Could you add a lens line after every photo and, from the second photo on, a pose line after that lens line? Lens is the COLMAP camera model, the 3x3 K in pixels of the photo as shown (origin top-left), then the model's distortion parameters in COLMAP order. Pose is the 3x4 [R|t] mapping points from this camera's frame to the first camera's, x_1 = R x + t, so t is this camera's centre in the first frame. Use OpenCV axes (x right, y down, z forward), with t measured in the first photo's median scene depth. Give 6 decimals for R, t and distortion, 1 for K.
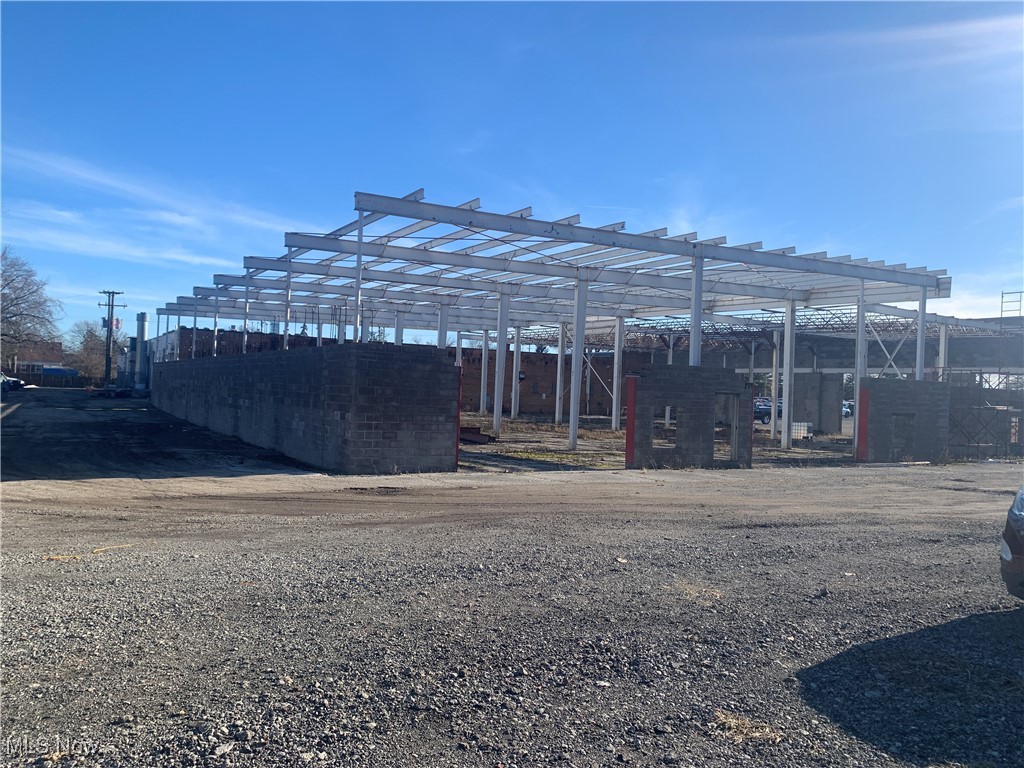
lens RADIAL K [[778.2, 0, 513.0], [0, 778.2, 370.5], [0, 0, 1]] dist [0.077458, -0.128604]
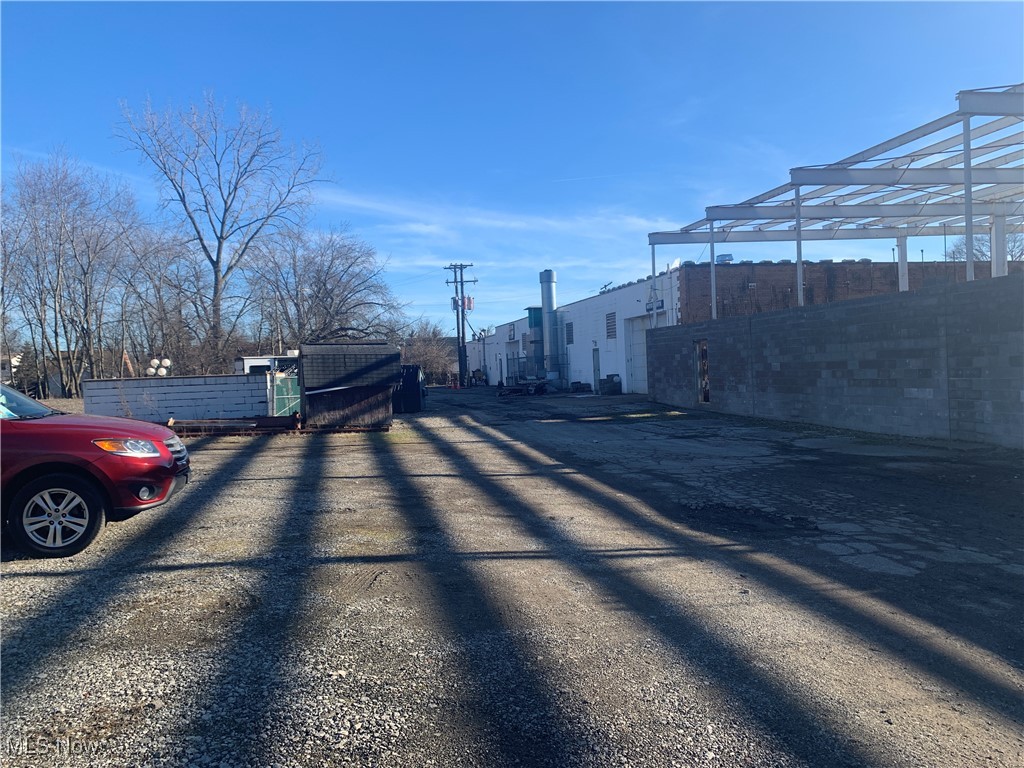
lens RADIAL K [[778.2, 0, 513.0], [0, 778.2, 370.5], [0, 0, 1]] dist [0.077458, -0.128604]
pose [[0.952389, -0.072357, -0.296174, -0.299116], [0.078846, 0.996837, 0.010007, 0.005872], [0.294513, -0.032882, 0.955082, 0.324516]]
